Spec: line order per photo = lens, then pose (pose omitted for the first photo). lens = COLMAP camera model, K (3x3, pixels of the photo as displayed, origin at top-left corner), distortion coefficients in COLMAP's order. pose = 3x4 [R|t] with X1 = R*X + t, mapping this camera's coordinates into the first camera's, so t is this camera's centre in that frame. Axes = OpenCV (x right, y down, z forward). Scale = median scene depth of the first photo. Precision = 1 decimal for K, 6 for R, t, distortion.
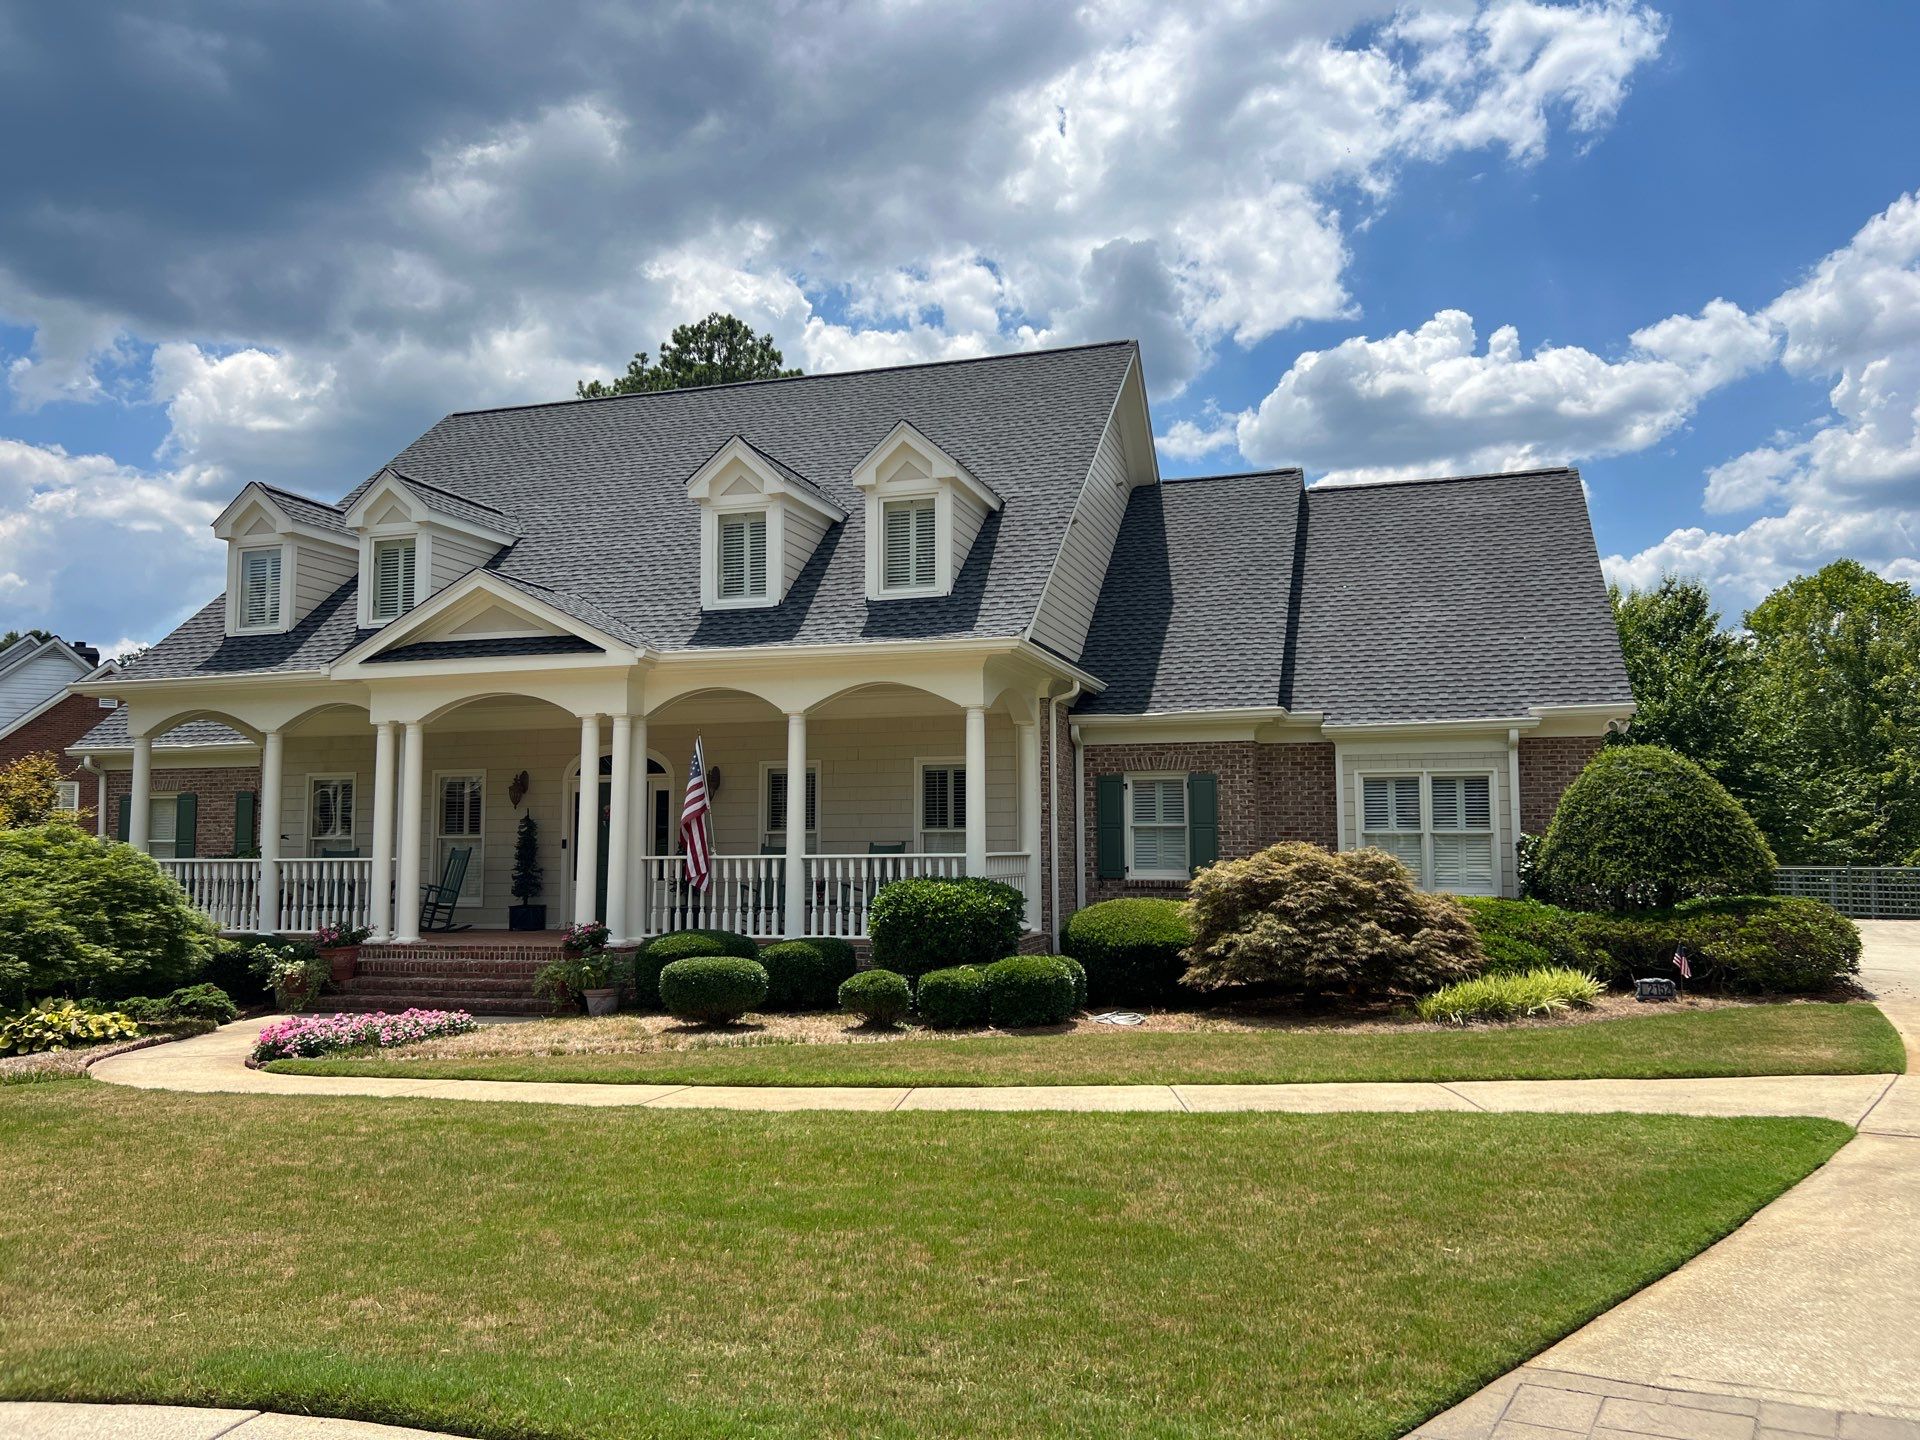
lens RADIAL K [[1446.7, 0, 960.0], [0, 1446.7, 720.0], [0, 0, 1]] dist [0.057169, -0.071706]
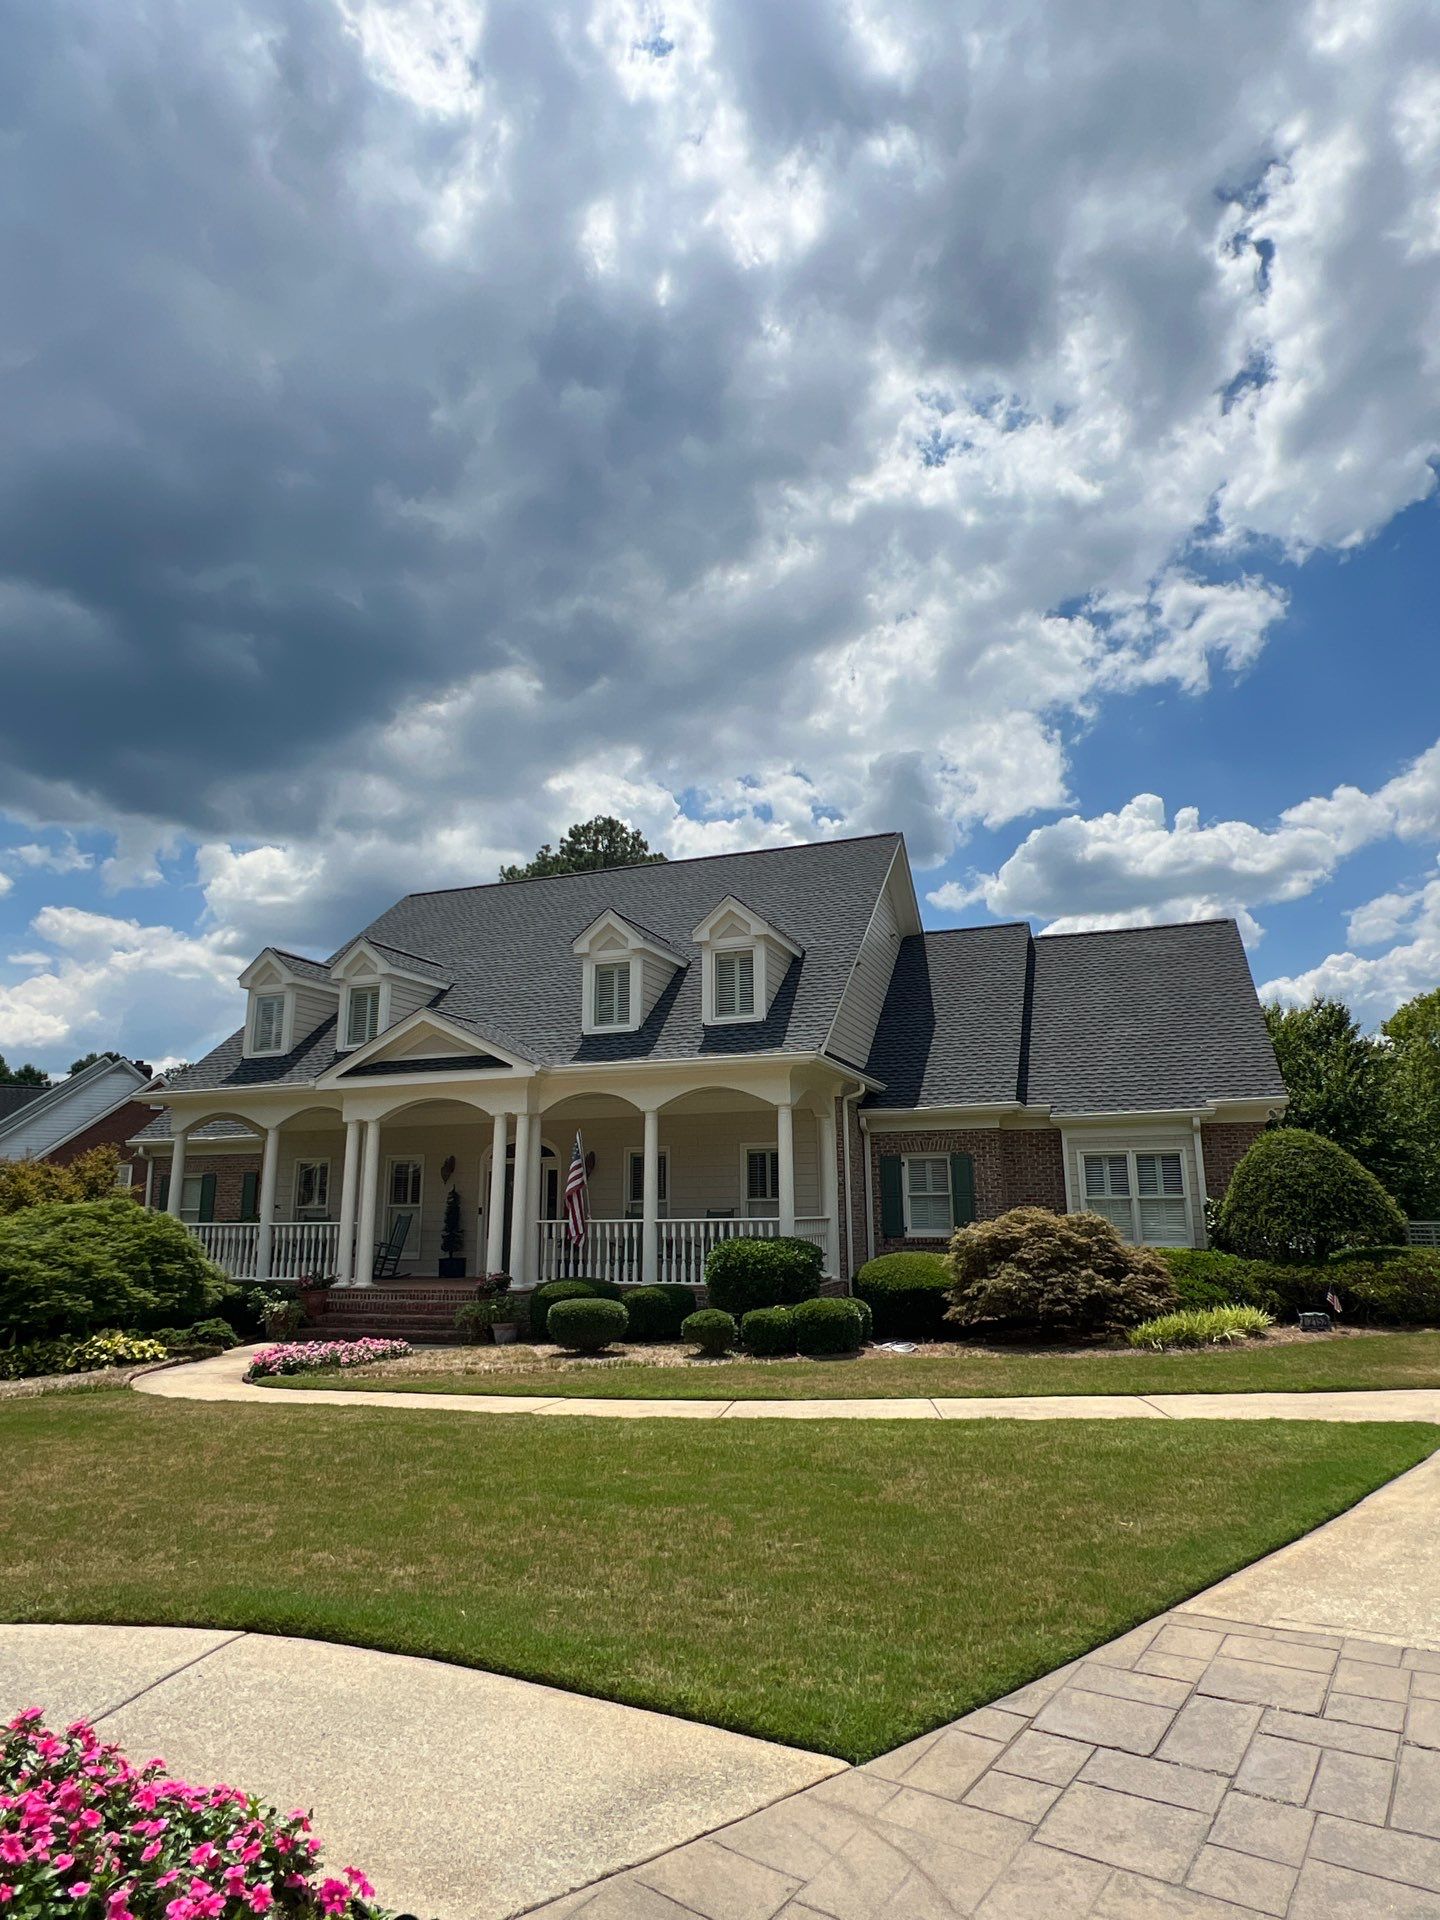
lens RADIAL K [[1101.6, 0, 729.2], [0, 1101.6, 953.1], [0, 0, 1]] dist [-0.005078, 0.001399]
pose [[0.998677, -0.017207, -0.048458, 0.011362], [0.010170, 0.989830, -0.141891, -0.004175], [0.050406, 0.141210, 0.988696, -0.026742]]
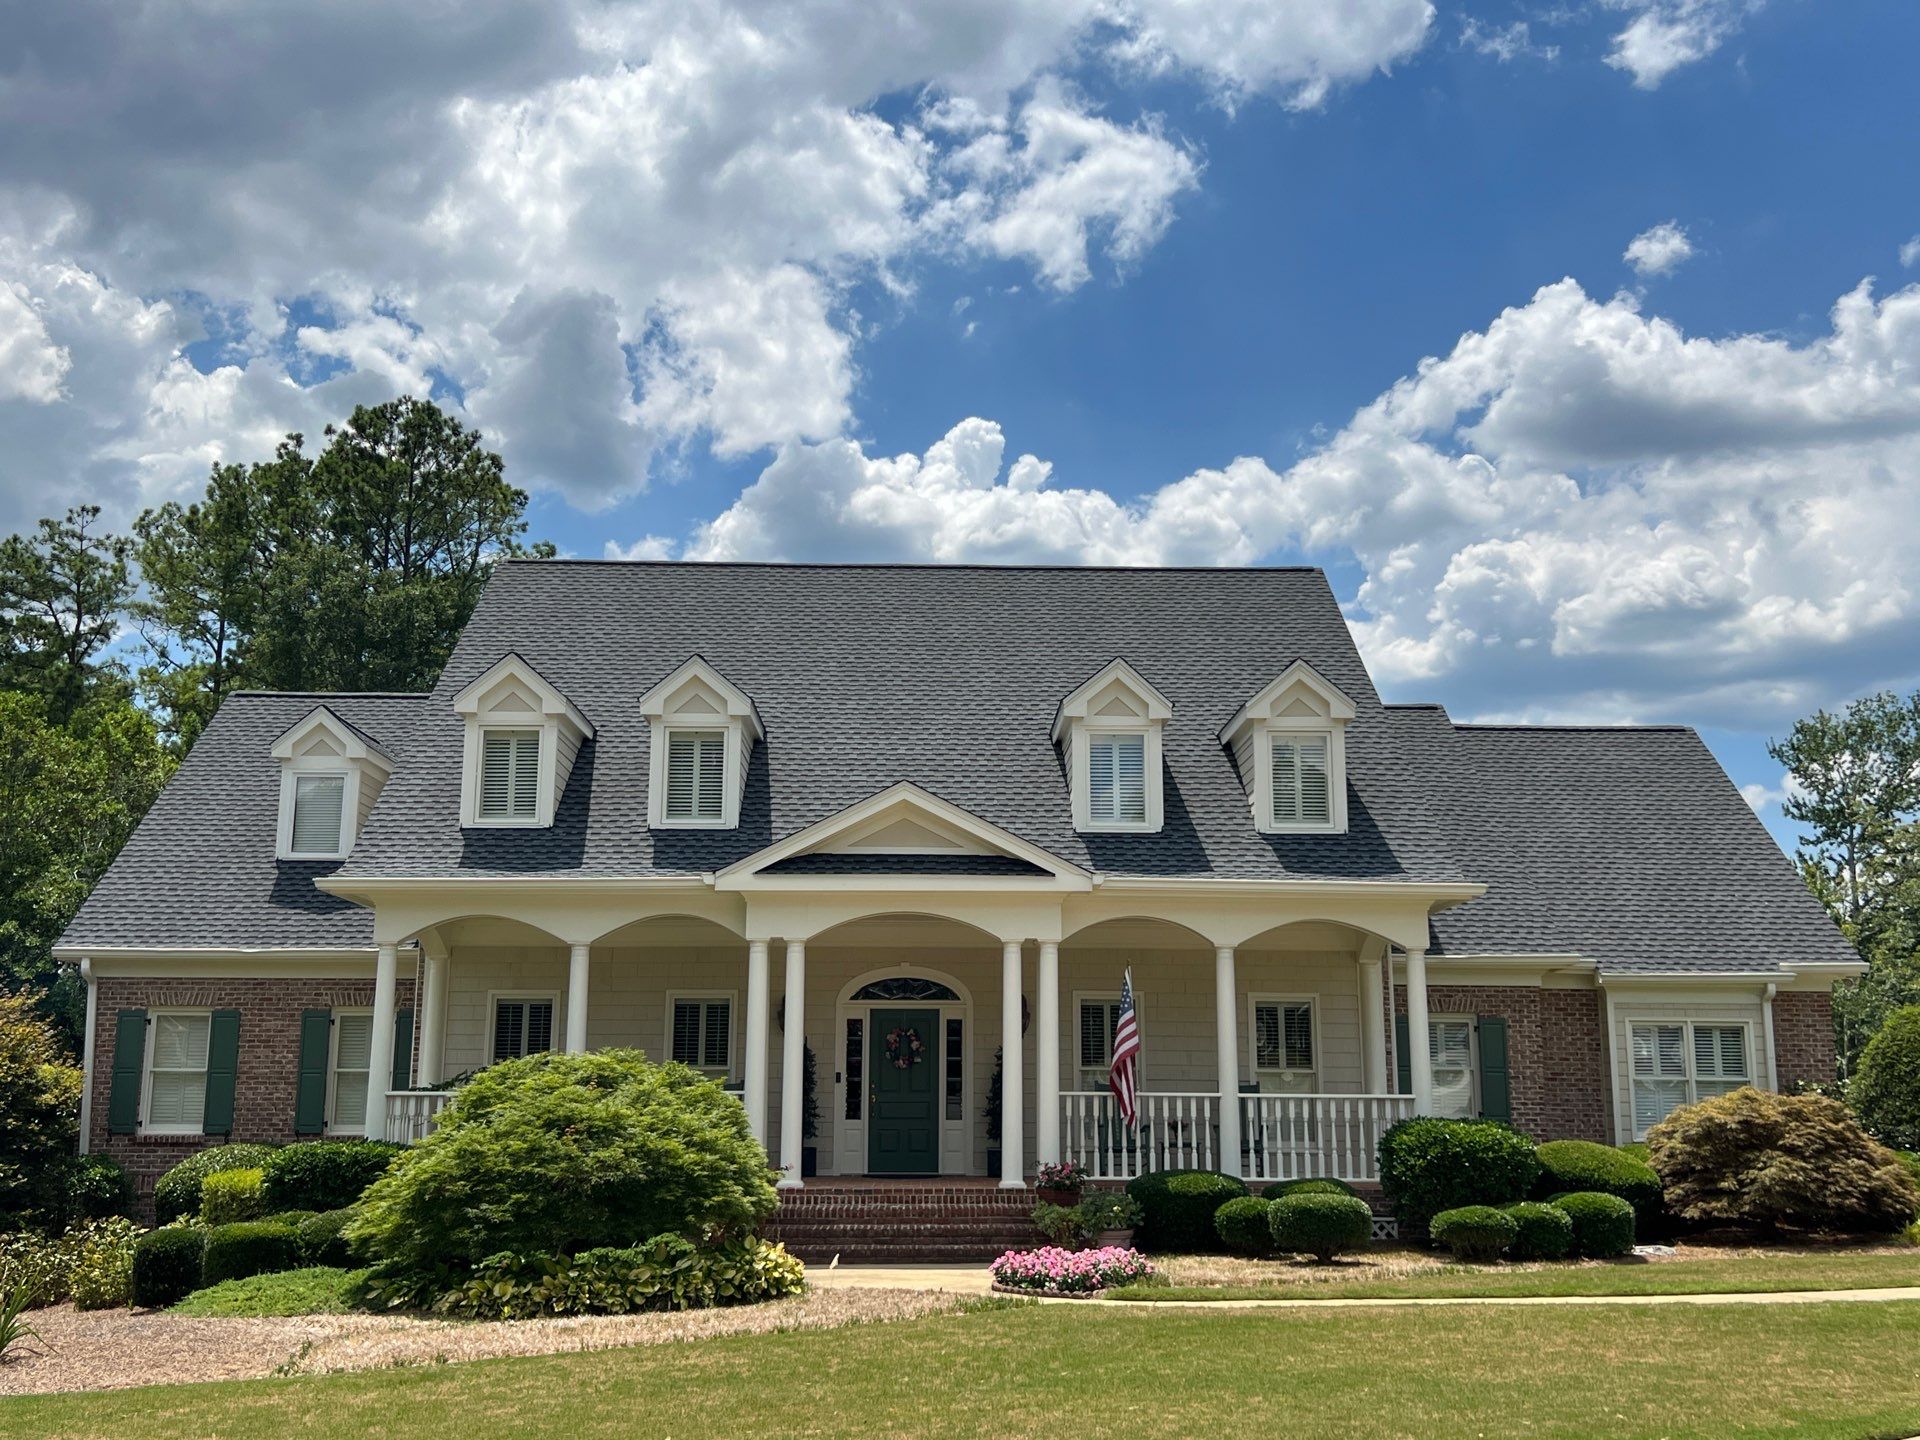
lens RADIAL K [[1883.9, 0, 957.7], [0, 1883.9, 689.3], [0, 0, 1]] dist [0.075802, -0.170553]
pose [[0.947496, 0.076915, 0.310378, -0.731041], [-0.038551, 0.991037, -0.127902, -0.007363], [-0.317434, 0.109221, 0.941969, -0.186821]]
